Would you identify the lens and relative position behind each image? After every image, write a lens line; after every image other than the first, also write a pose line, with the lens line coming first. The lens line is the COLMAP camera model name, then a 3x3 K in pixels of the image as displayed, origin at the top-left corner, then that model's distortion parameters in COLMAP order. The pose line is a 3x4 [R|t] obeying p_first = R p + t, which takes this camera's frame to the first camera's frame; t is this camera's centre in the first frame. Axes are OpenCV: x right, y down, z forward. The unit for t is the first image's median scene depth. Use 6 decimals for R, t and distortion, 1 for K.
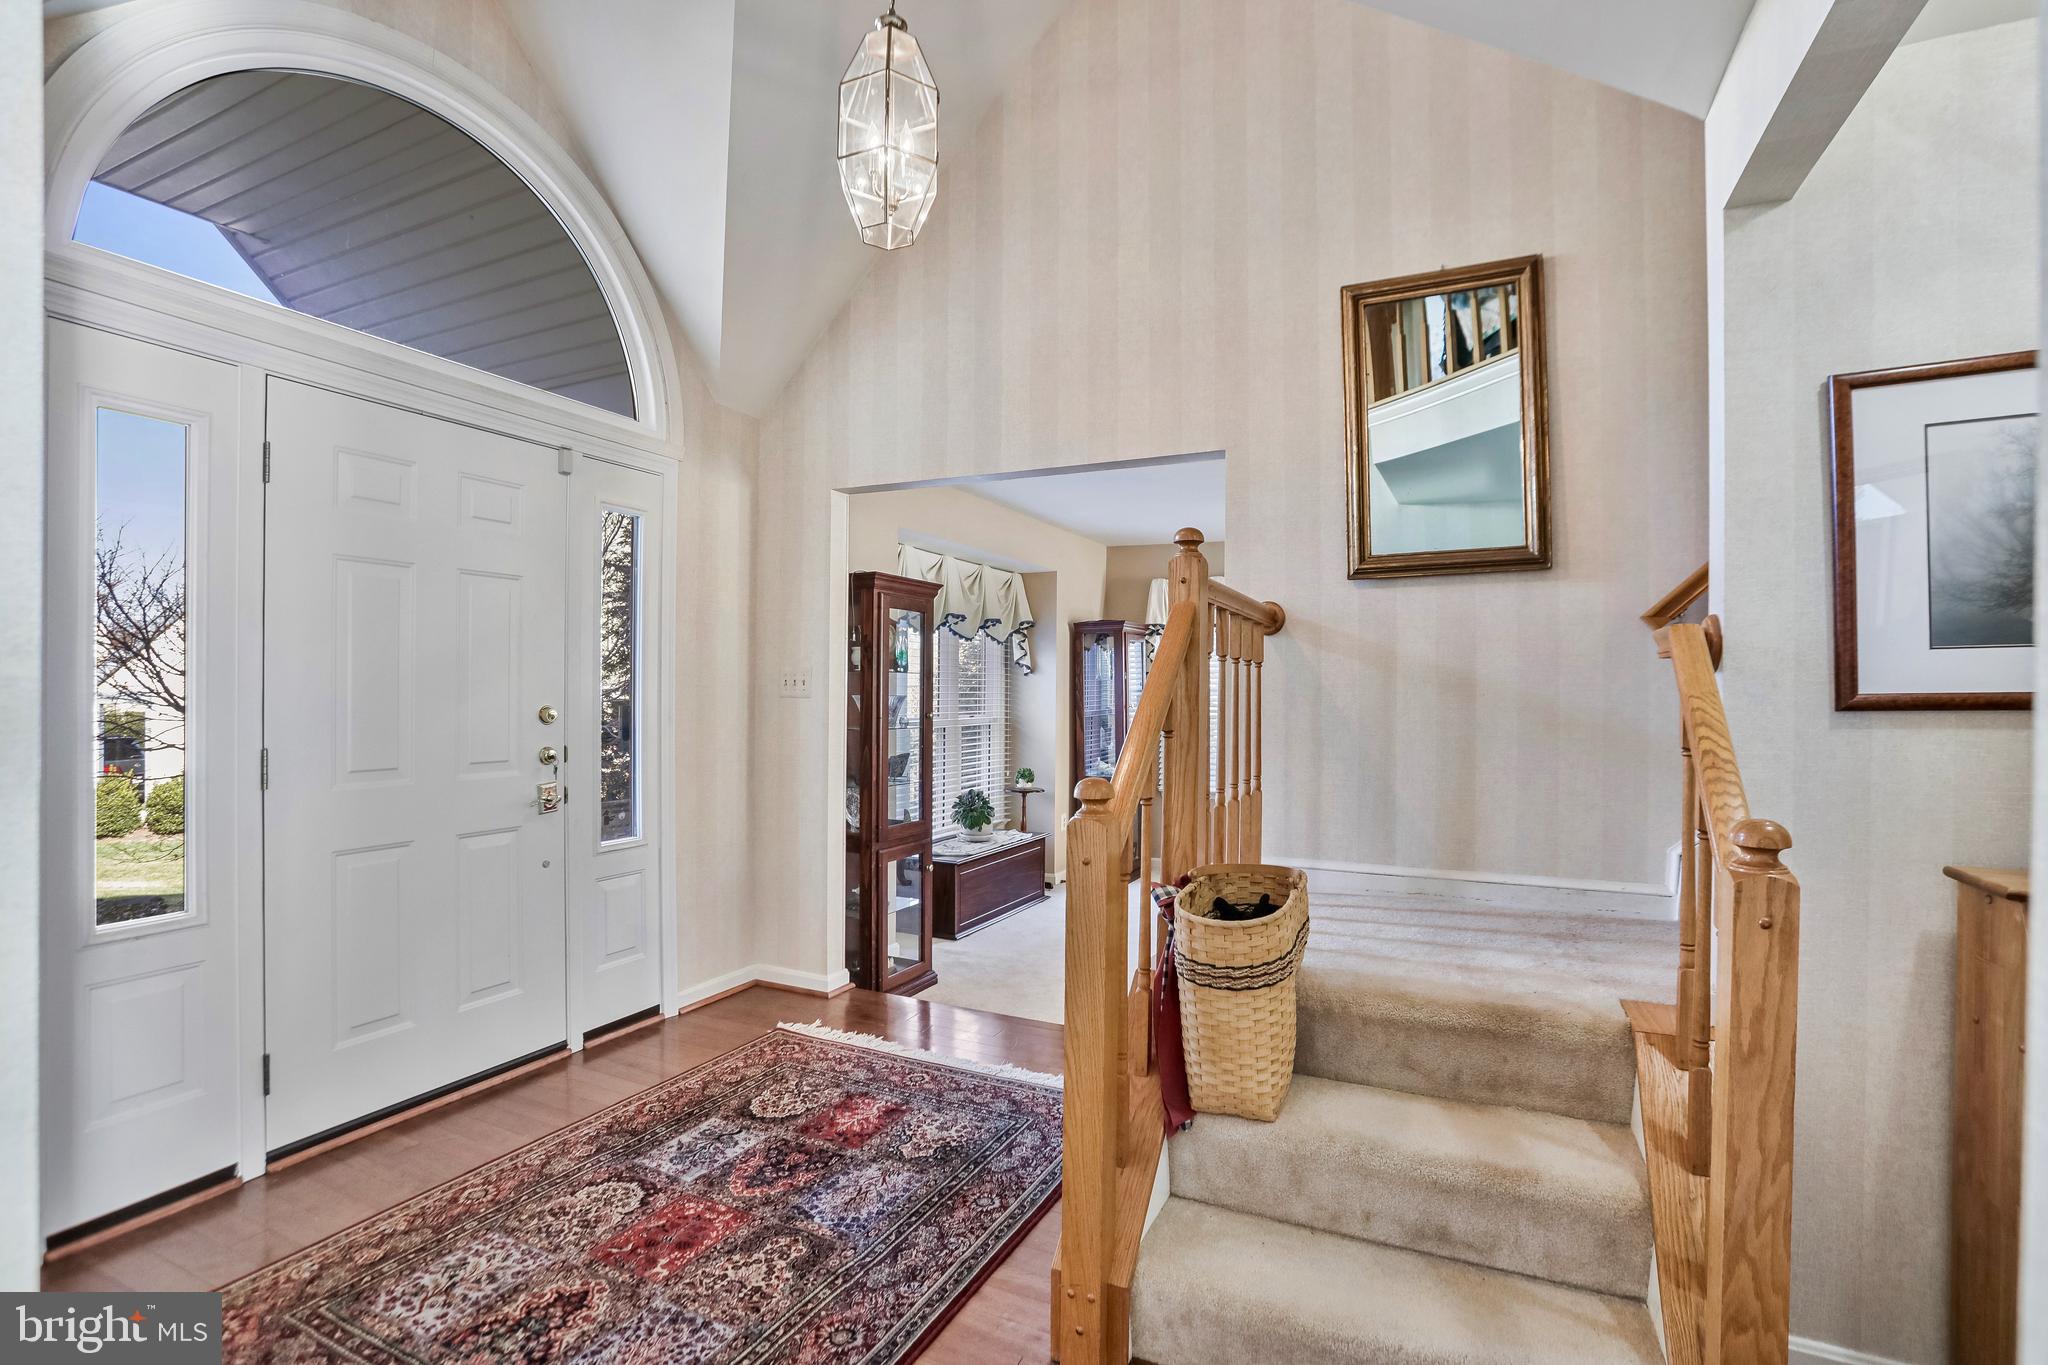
lens RADIAL K [[947.7, 0, 1024.0], [0, 947.7, 682.5], [0, 0, 1]] dist [-0.073596, 0.031598]
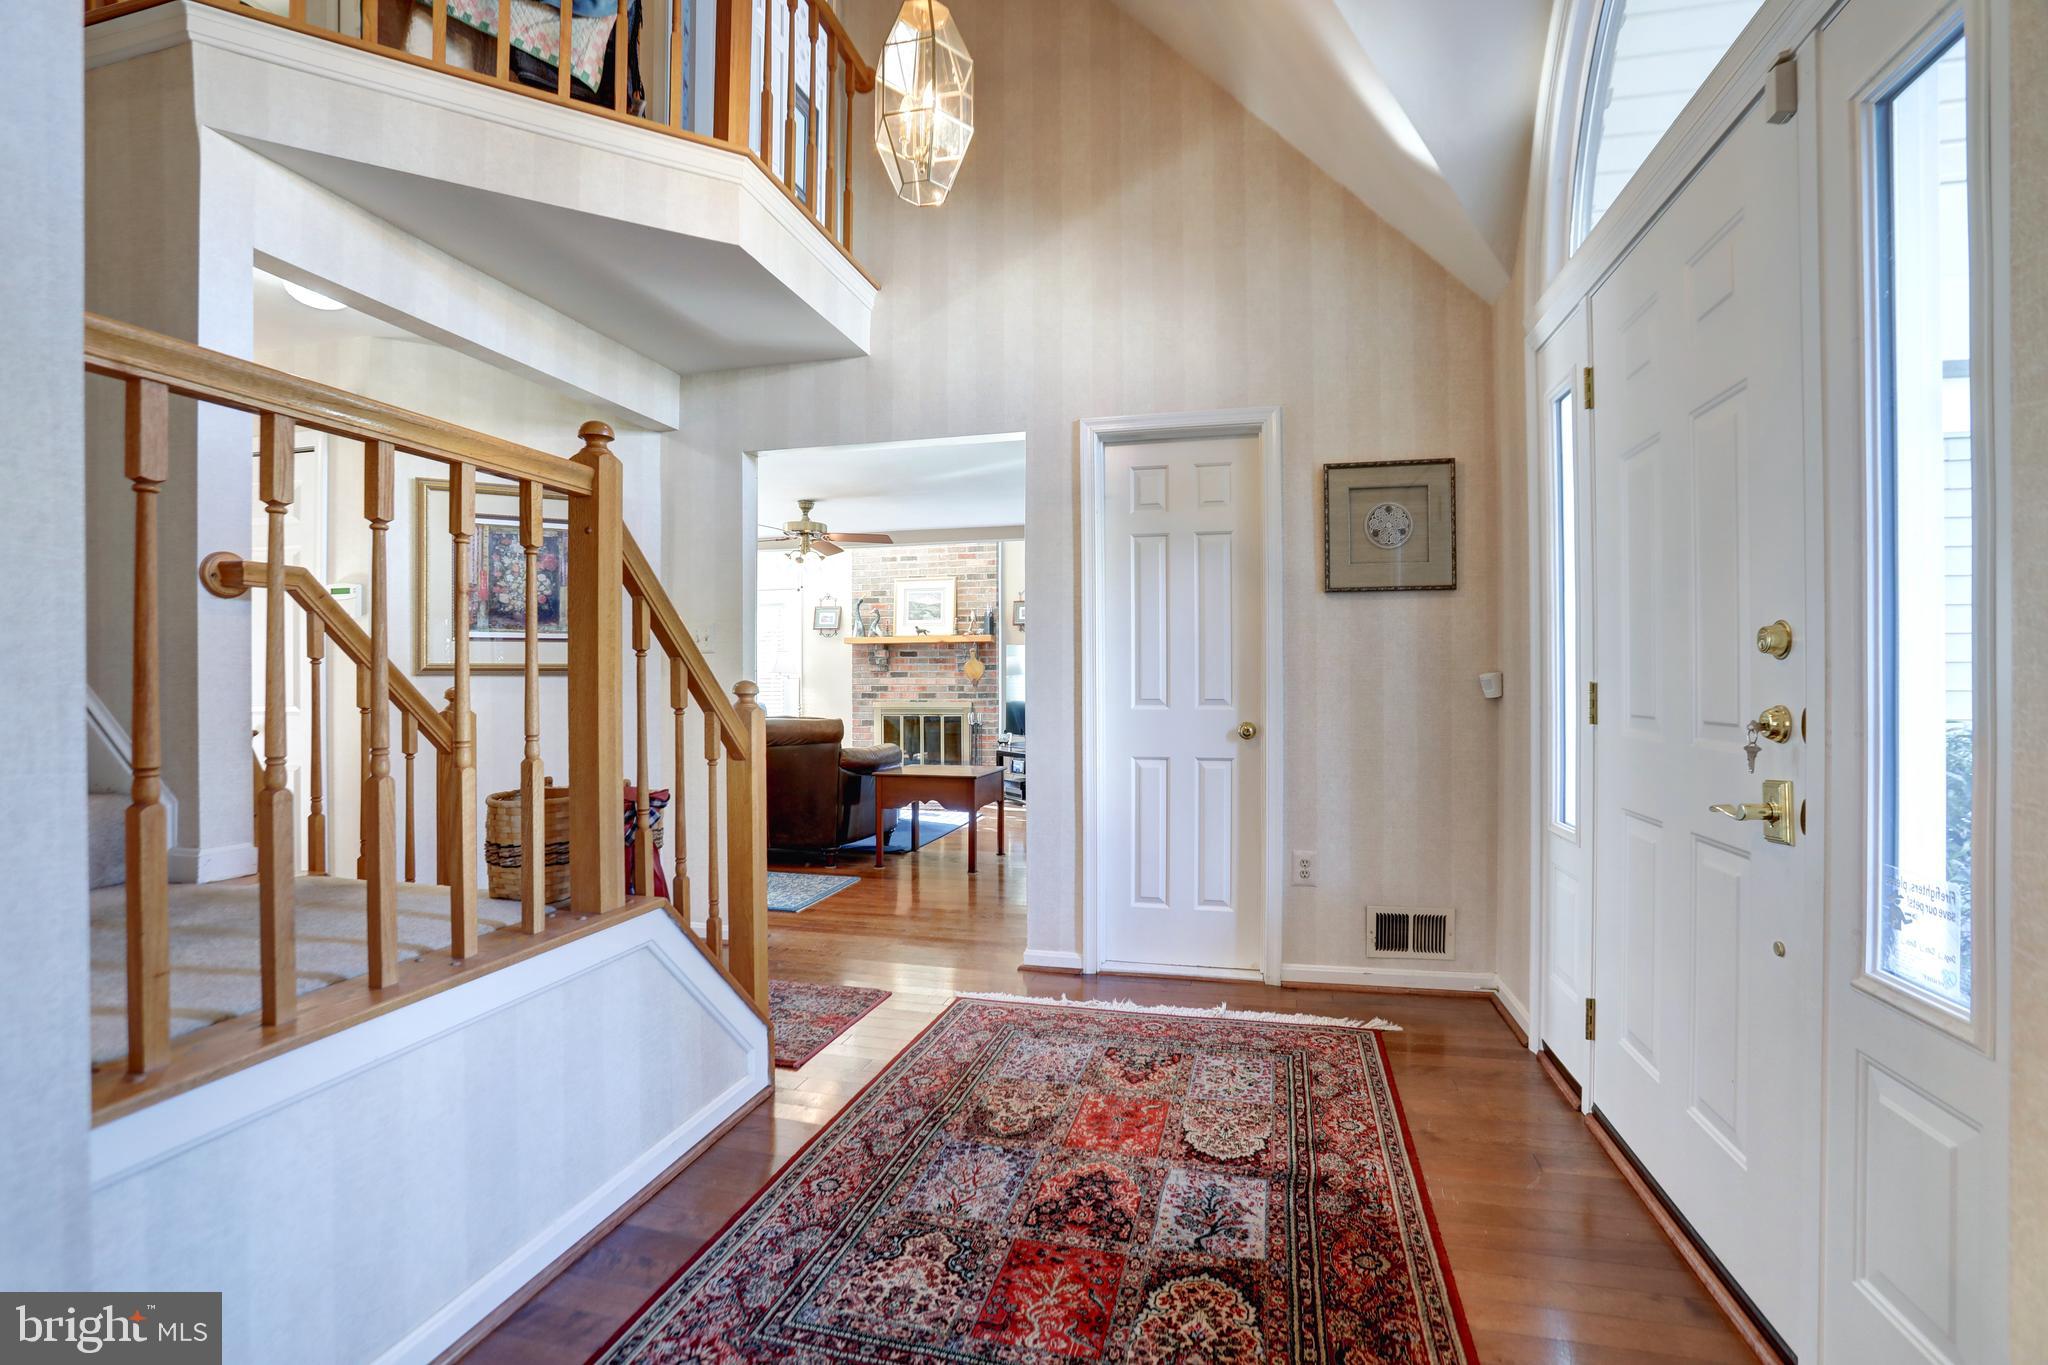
lens RADIAL K [[947.7, 0, 1024.0], [0, 947.7, 682.5], [0, 0, 1]] dist [-0.073596, 0.031598]
pose [[-0.980779, -0.003913, -0.195082, -0.048637], [-0.002339, 0.999963, -0.008298, 0.081773], [0.195107, -0.007682, -0.980752, 1.824636]]
